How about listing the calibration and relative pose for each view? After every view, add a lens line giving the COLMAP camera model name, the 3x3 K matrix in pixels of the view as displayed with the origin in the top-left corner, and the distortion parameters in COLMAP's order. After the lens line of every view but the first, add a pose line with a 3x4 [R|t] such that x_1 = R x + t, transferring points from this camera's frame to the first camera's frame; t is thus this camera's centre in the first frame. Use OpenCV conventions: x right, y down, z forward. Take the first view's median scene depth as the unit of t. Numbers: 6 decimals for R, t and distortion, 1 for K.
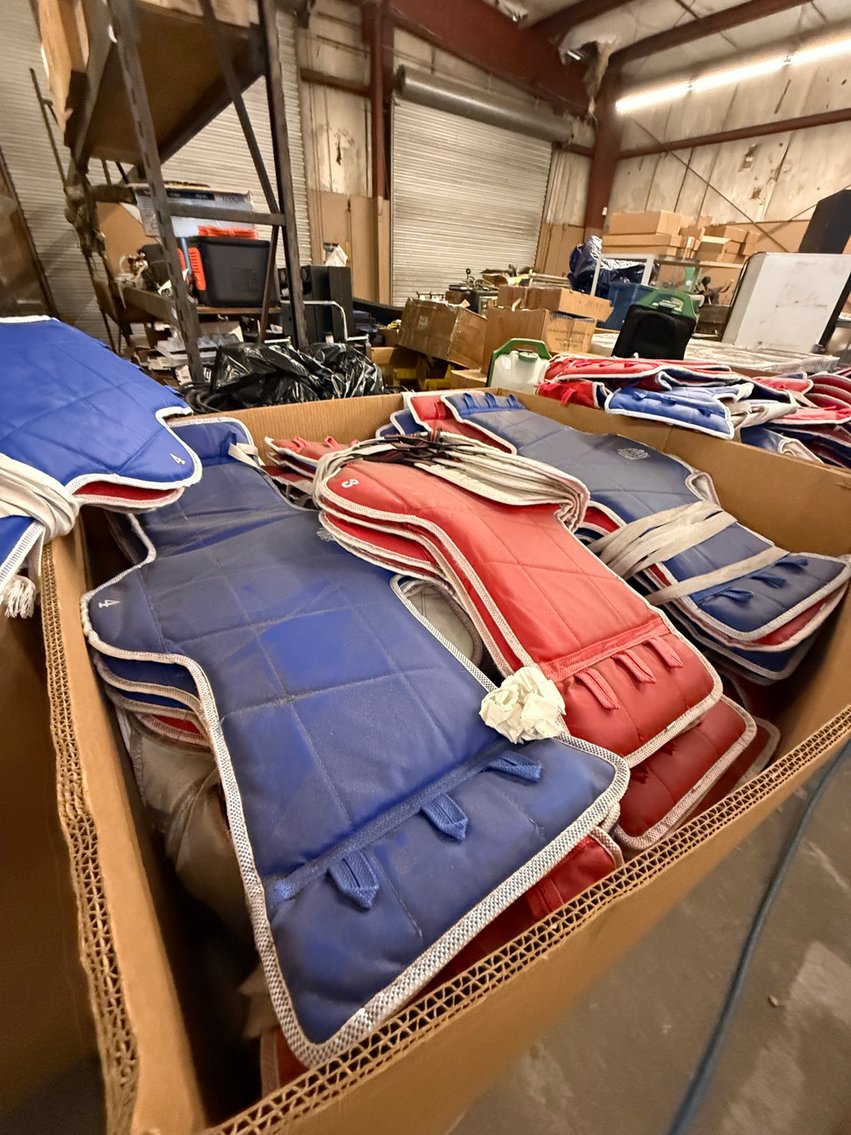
lens RADIAL K [[450.3, 0, 423.3], [0, 450.3, 567.0], [0, 0, 1]] dist [-0.002747, 0.000685]
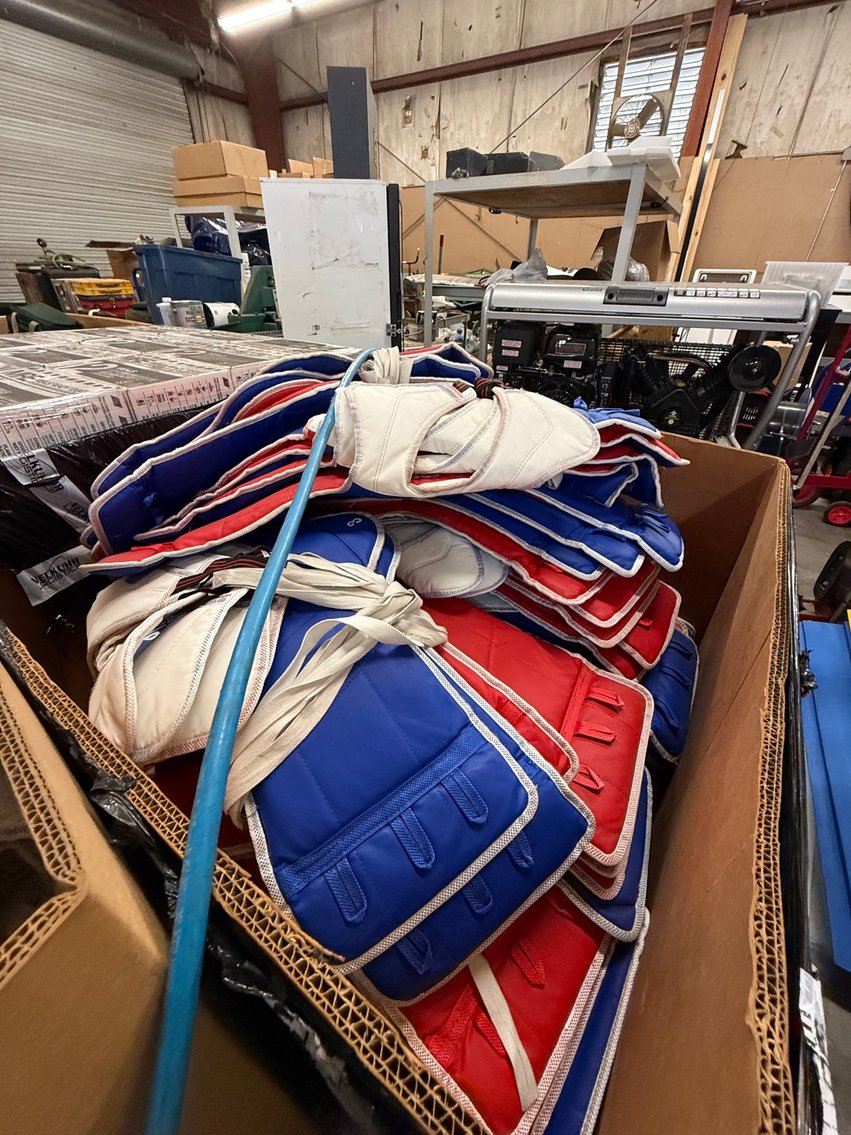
lens RADIAL K [[450.3, 0, 427.5], [0, 450.3, 569.2], [0, 0, 1]] dist [-0.002747, 0.000685]
pose [[0.923490, -0.236863, 0.301765, 0.259342], [0.228220, 0.971495, 0.064132, -0.061022], [-0.308353, 0.009644, 0.951223, 0.129139]]
